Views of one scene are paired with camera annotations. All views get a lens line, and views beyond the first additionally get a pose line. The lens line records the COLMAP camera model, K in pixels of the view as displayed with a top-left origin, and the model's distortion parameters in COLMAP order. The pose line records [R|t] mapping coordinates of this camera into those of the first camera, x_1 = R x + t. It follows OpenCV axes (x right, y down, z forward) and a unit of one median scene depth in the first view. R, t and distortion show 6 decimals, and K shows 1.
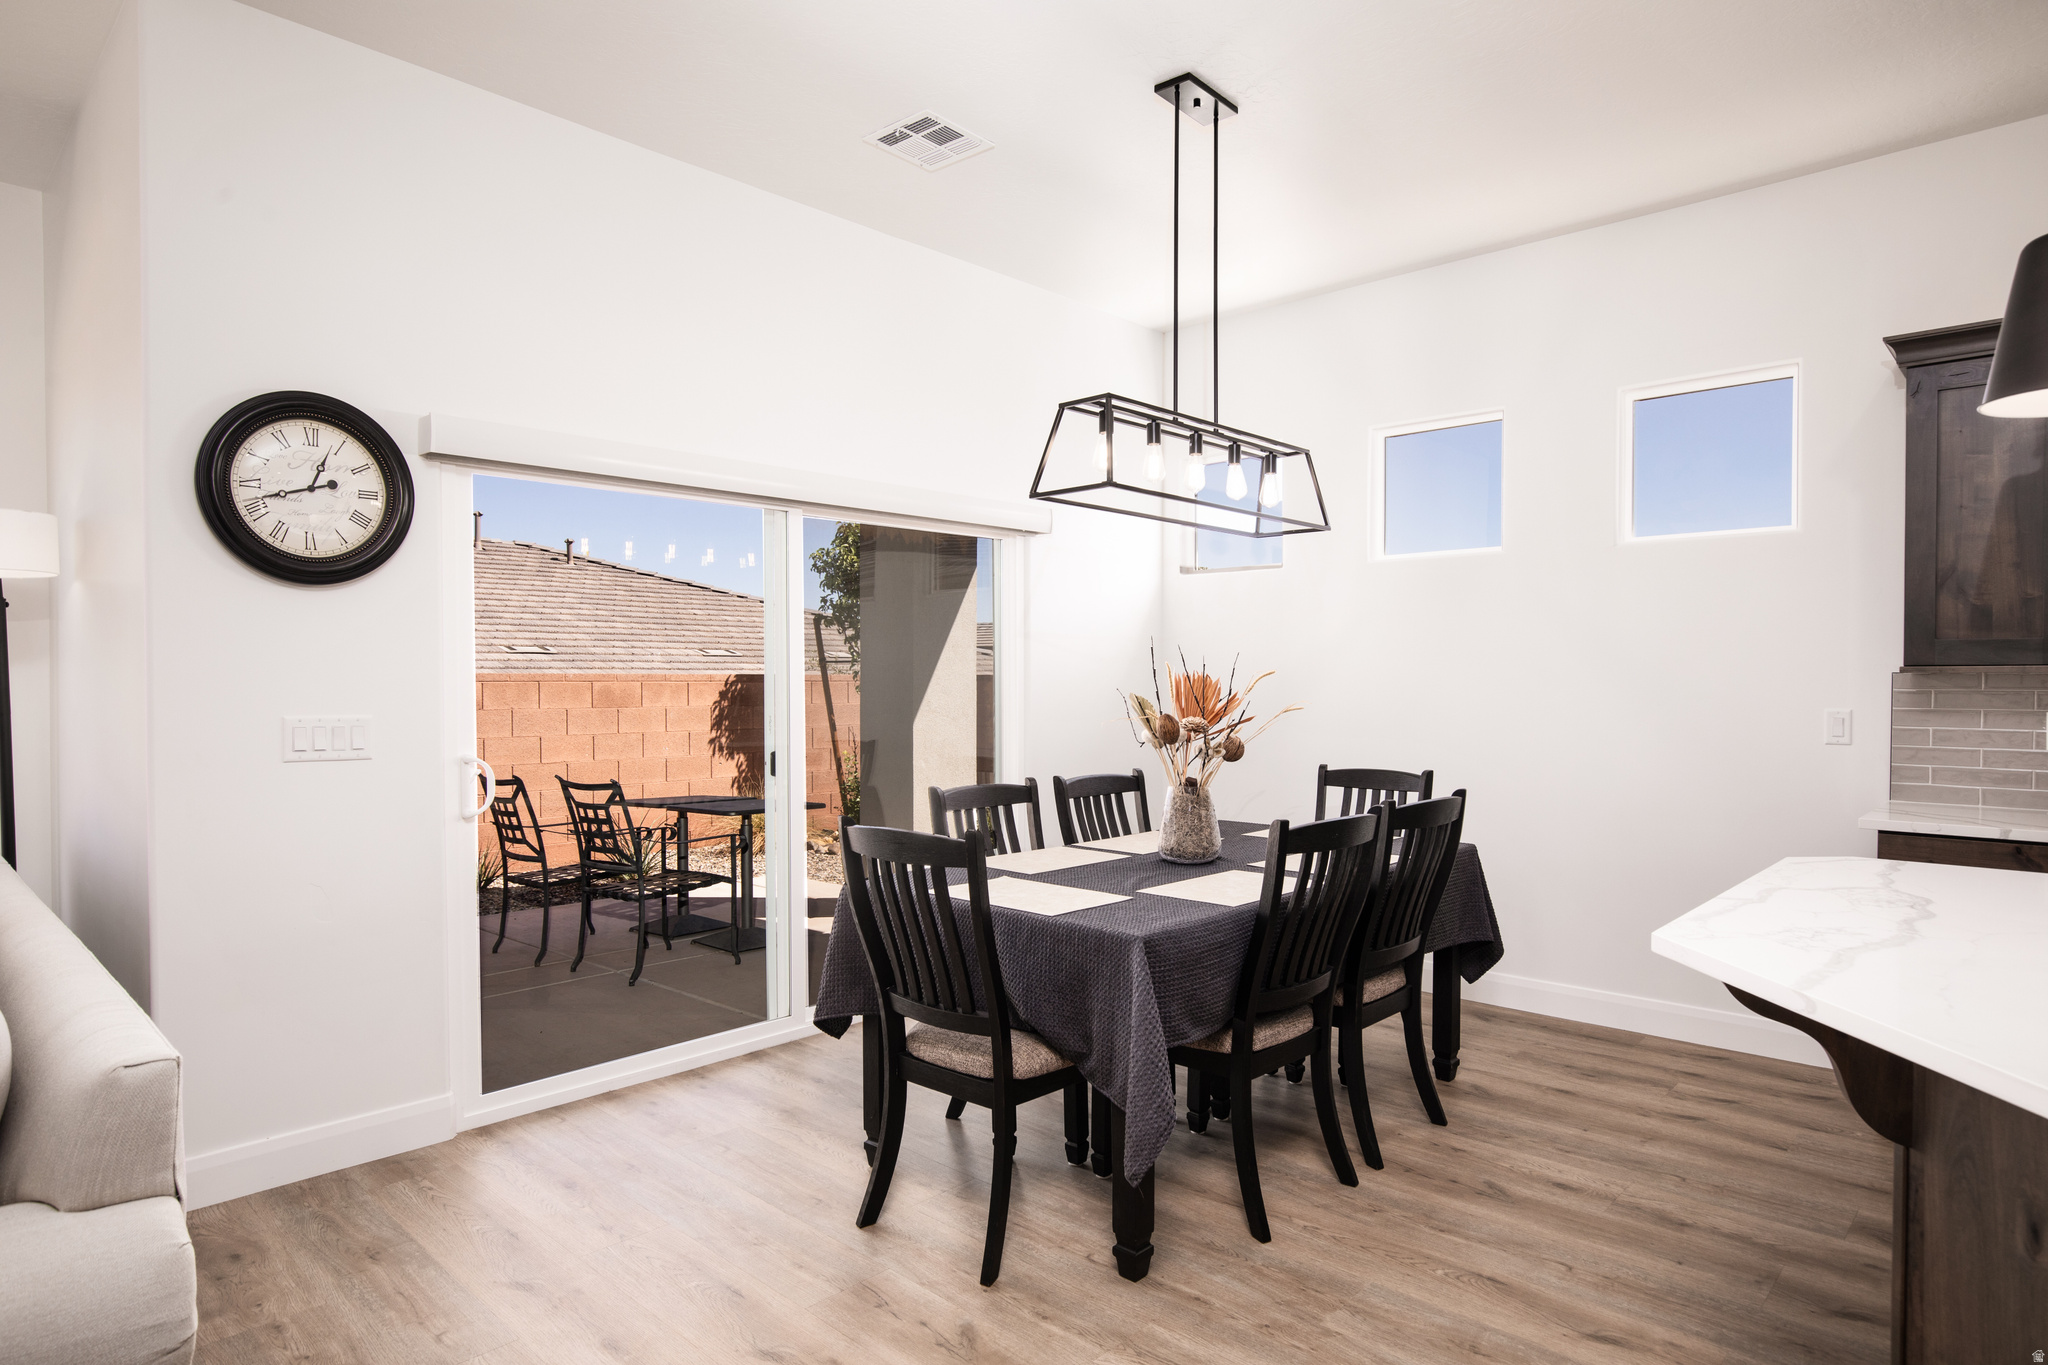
lens RADIAL K [[1158.8, 0, 1028.8], [0, 1158.8, 702.9], [0, 0, 1]] dist [-0.007025, -0.000411]
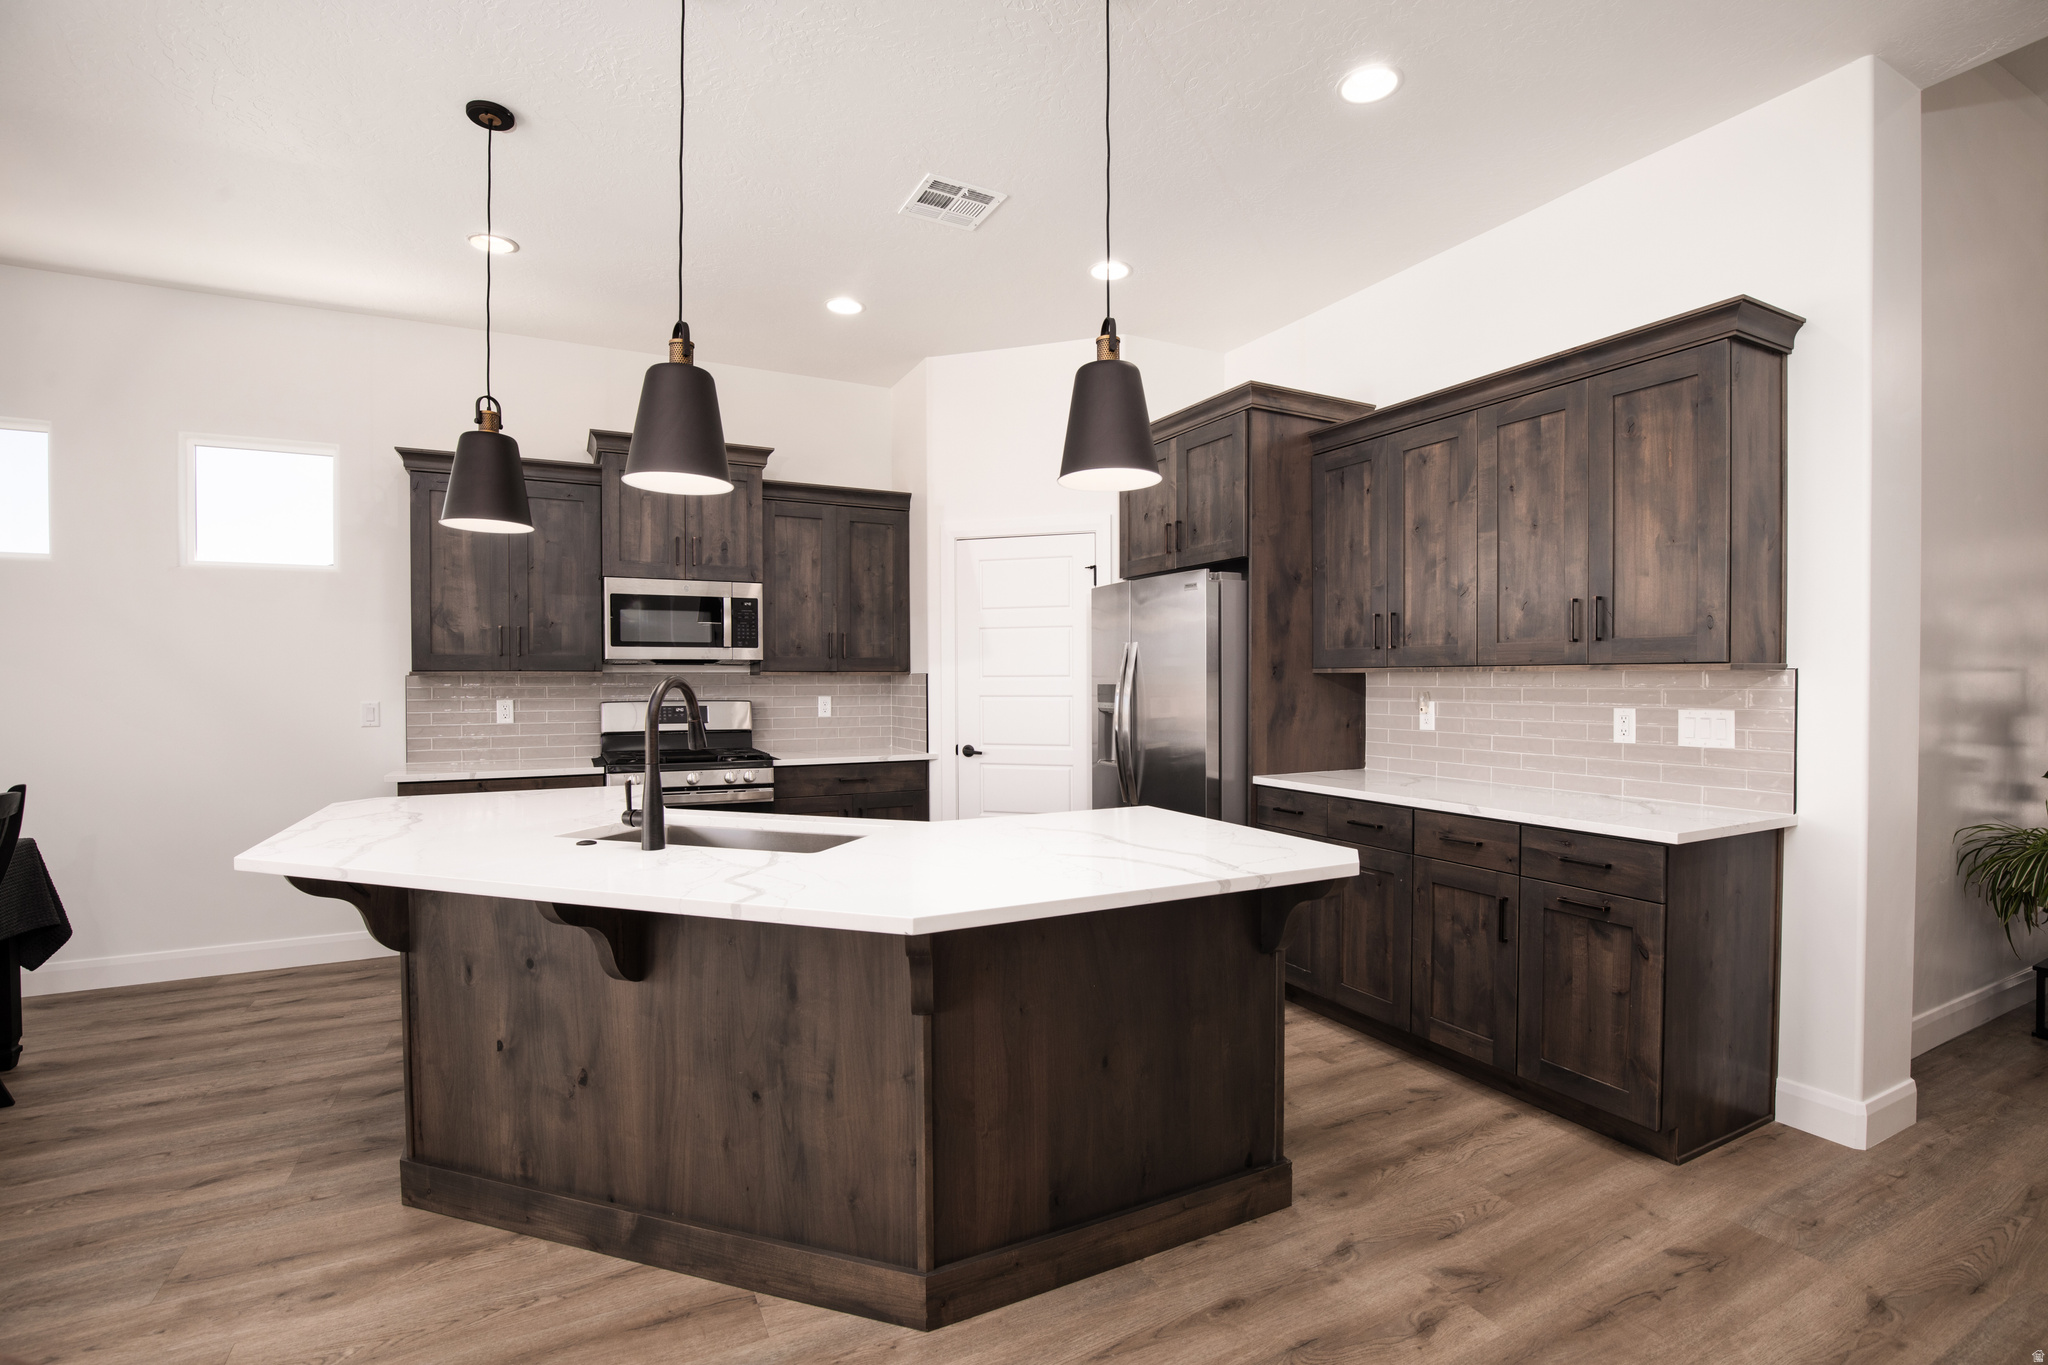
lens RADIAL K [[930.2, 0, 1043.5], [0, 930.2, 690.5], [0, 0, 1]] dist [-0.047348, 0.010956]
pose [[0.323160, -0.013747, 0.946245, -0.093898], [0.021554, 0.999742, 0.007163, 0.002189], [-0.946099, 0.018080, 0.323373, -0.155059]]
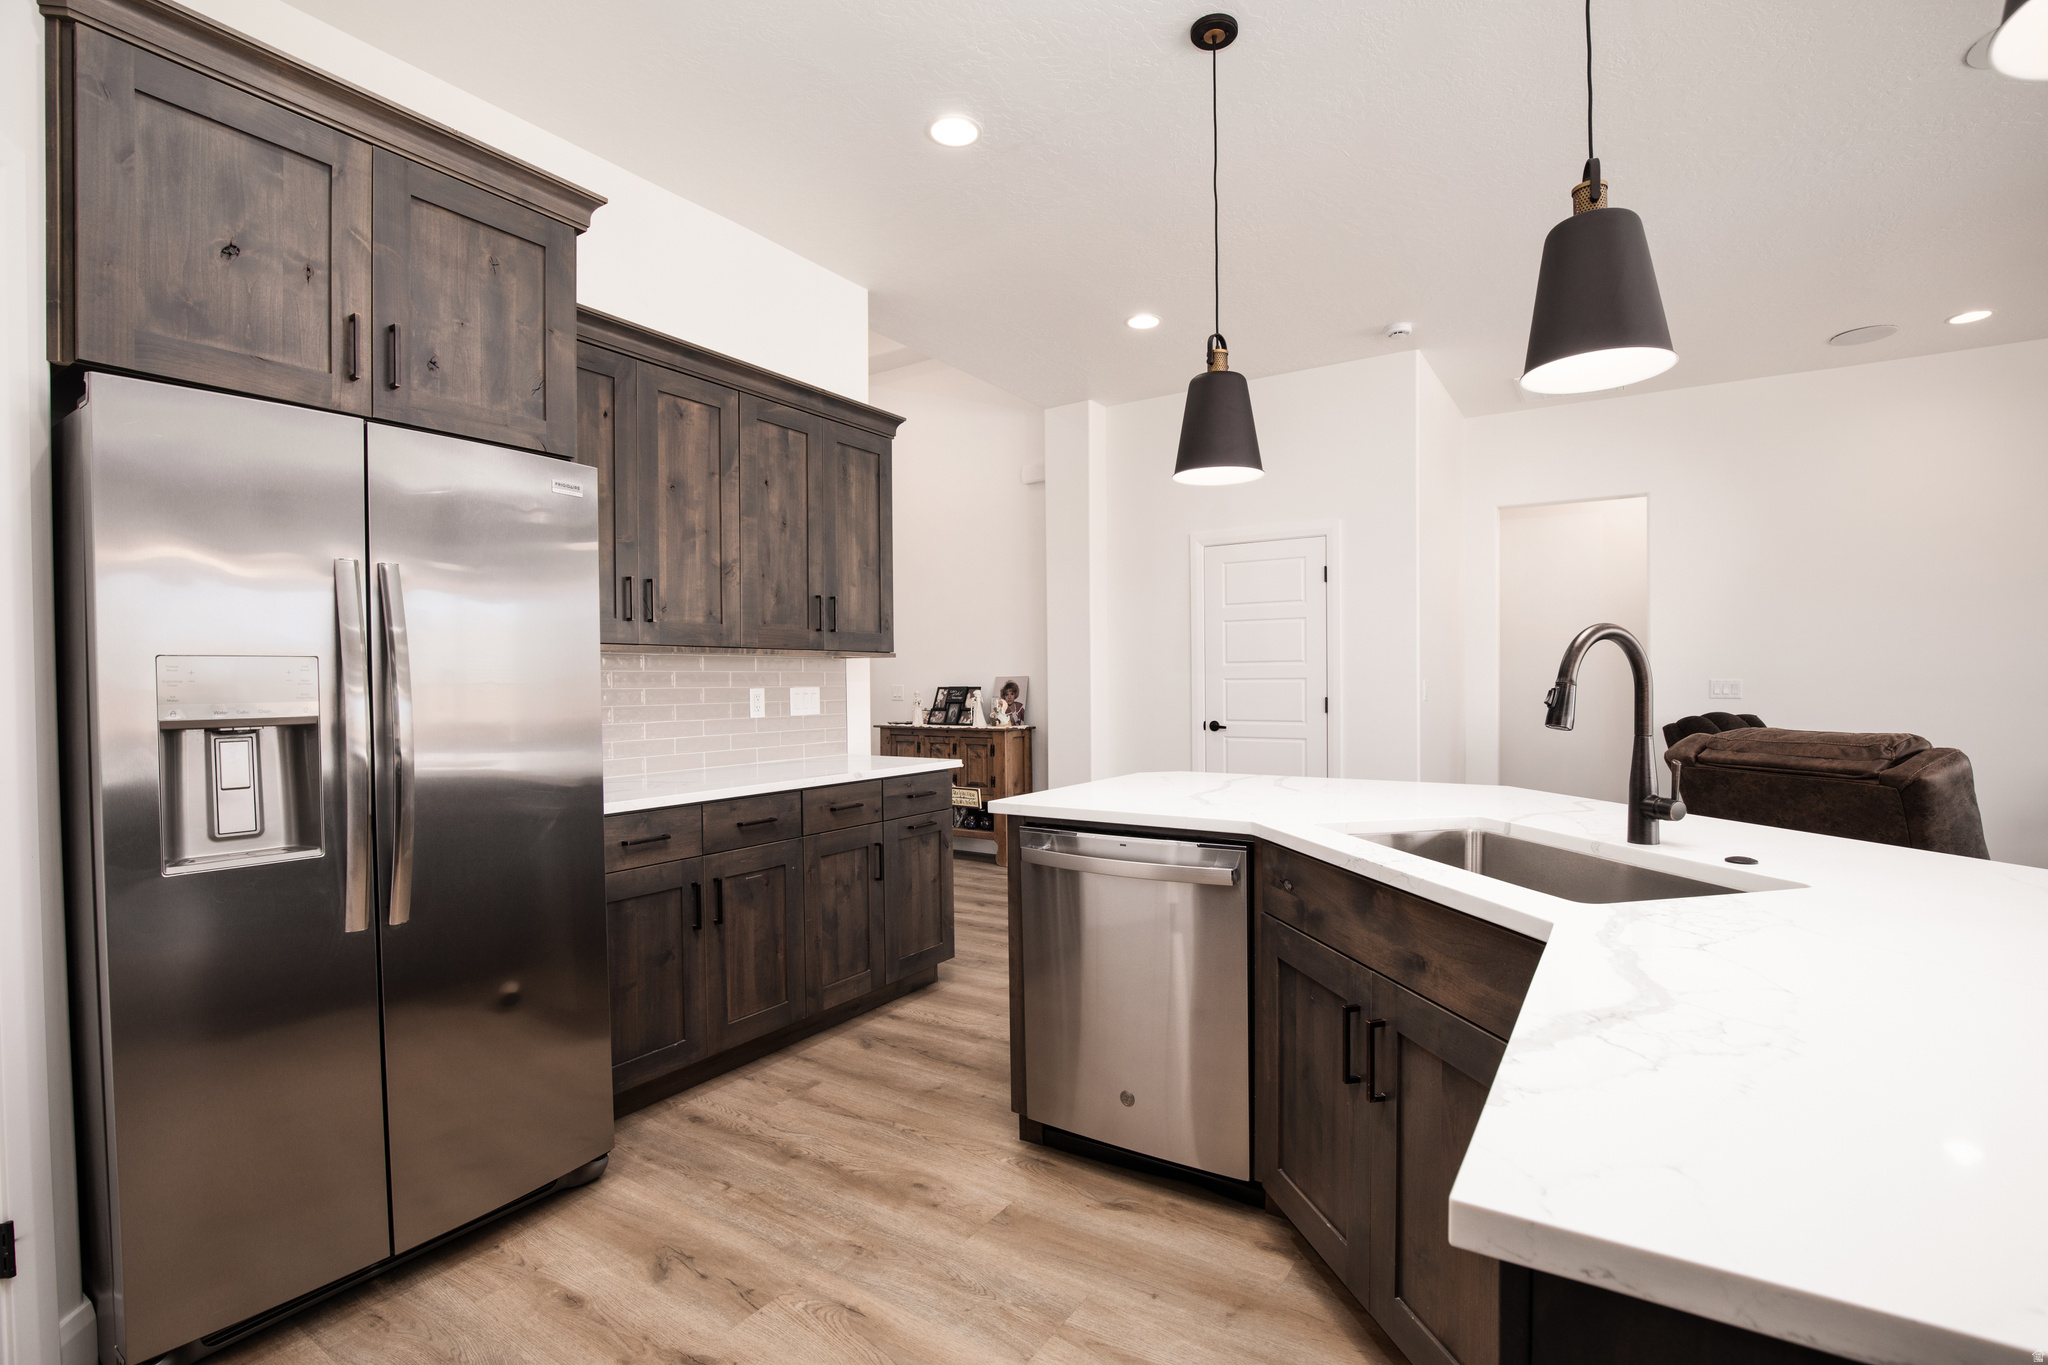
lens RADIAL K [[930.2, 0, 1043.5], [0, 930.2, 690.5], [0, 0, 1]] dist [-0.047348, 0.010956]
pose [[-0.983377, 0.009155, -0.181345, 0.811026], [0.003615, 0.999517, 0.030857, 0.008938], [0.181540, 0.029689, -0.982935, 0.718775]]
